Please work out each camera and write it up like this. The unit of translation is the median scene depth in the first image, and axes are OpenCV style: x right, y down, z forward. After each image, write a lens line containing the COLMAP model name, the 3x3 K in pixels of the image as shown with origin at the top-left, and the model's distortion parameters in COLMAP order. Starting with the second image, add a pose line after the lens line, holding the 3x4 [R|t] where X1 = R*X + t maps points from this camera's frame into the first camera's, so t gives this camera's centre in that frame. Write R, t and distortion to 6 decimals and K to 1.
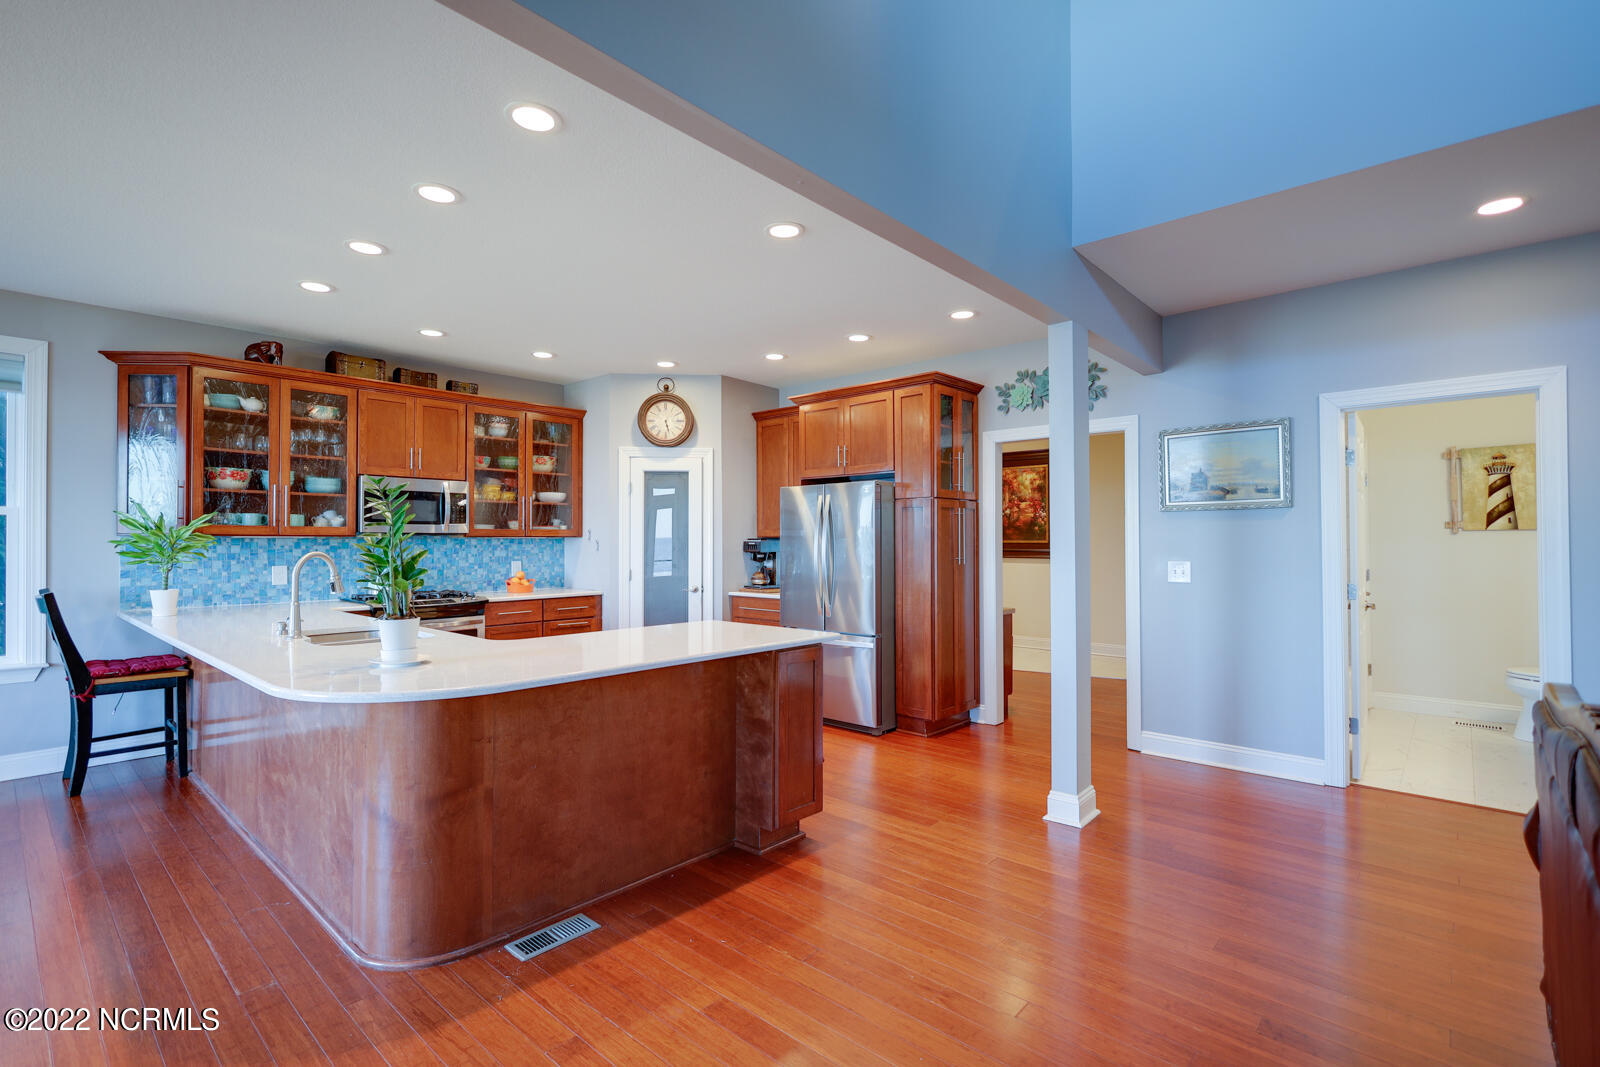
lens RADIAL K [[738.7, 0, 801.0], [0, 738.7, 537.3], [0, 0, 1]] dist [0.001023, 0.000380]
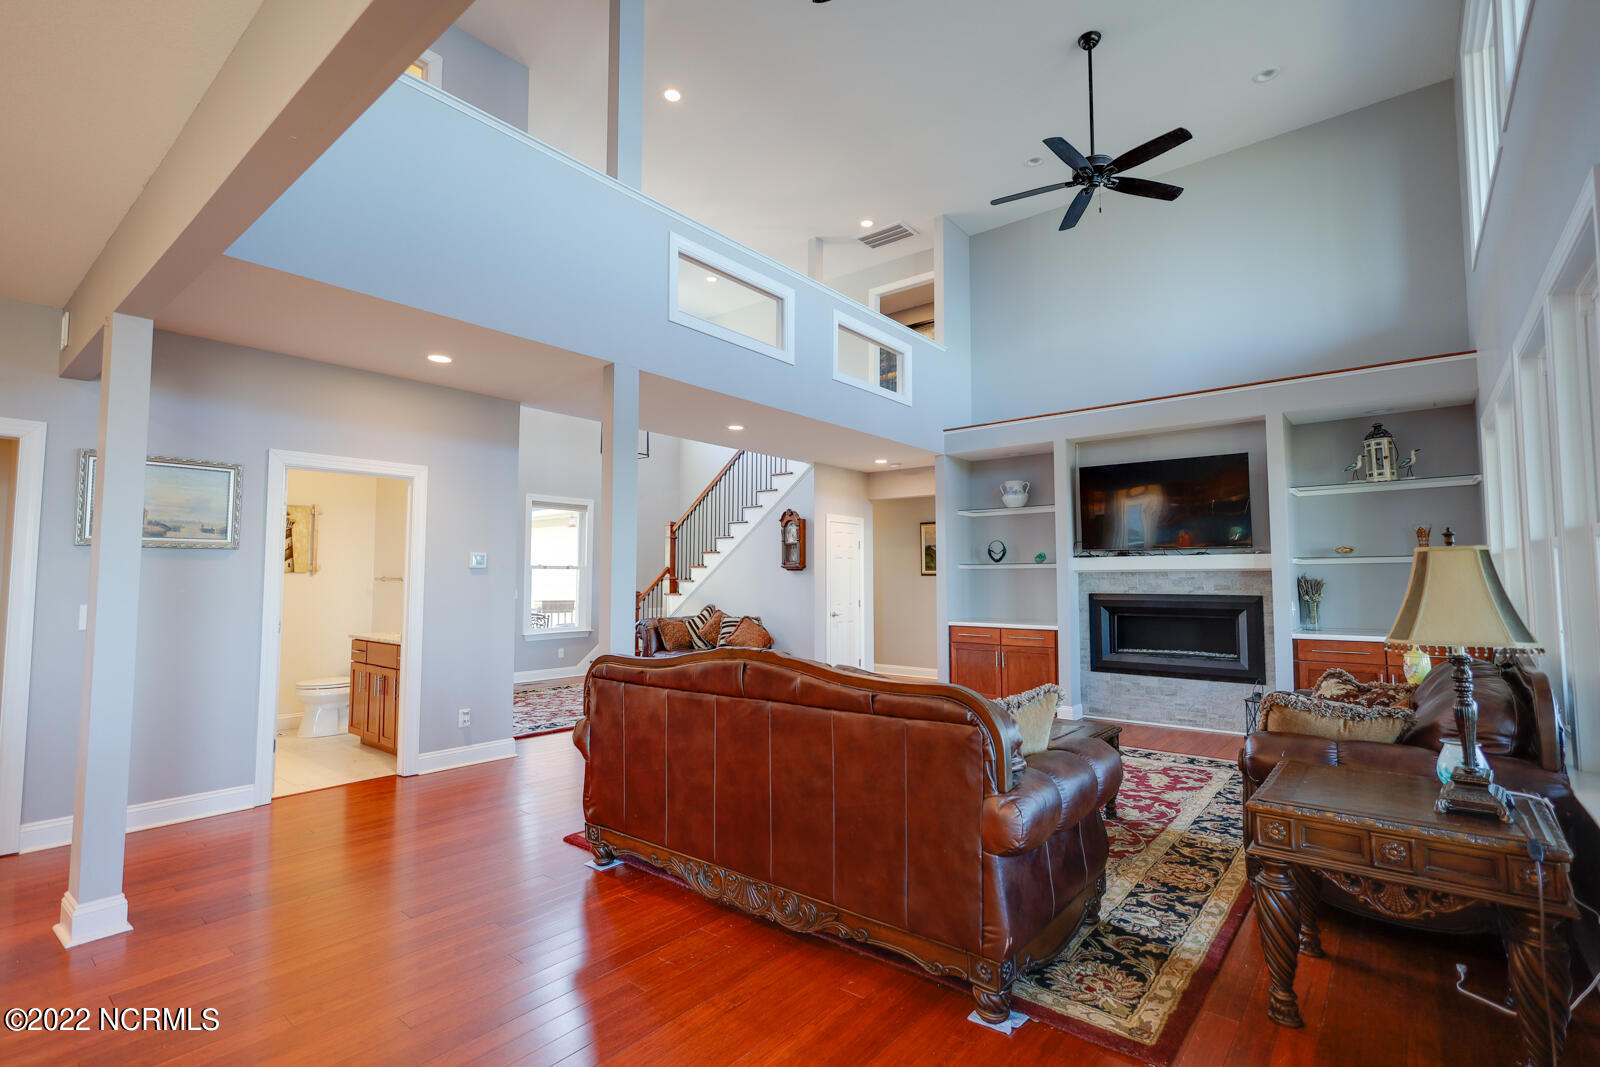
lens RADIAL K [[738.7, 0, 800.4], [0, 738.7, 532.4], [0, 0, 1]] dist [0.001023, 0.000380]
pose [[-0.043741, 0.068367, 0.996701, -0.325225], [-0.008525, 0.997594, -0.068802, 0.001109], [-0.999007, -0.011506, -0.043053, 0.190885]]
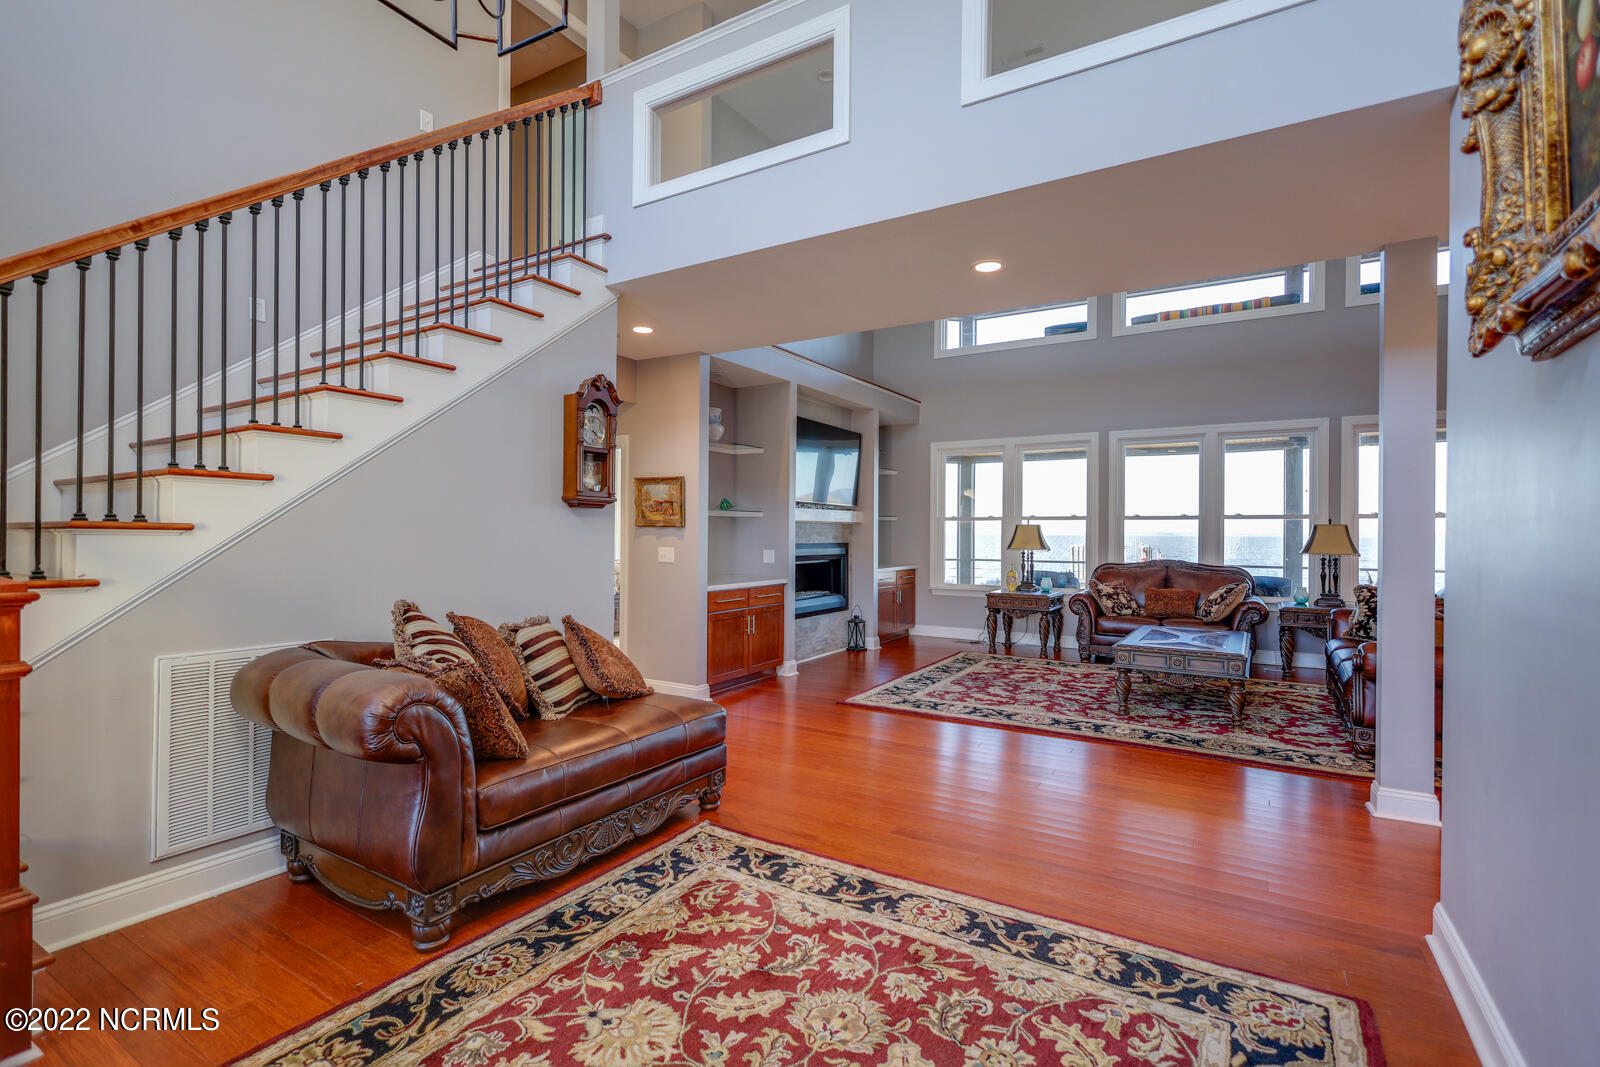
lens RADIAL K [[738.7, 0, 800.7], [0, 738.7, 534.5], [0, 0, 1]] dist [0.001023, 0.000380]
pose [[-0.984006, -0.002845, -0.178110, 1.232448], [-0.002222, 0.999991, -0.003697, 0.002541], [0.178119, -0.003242, -0.984004, 0.928341]]
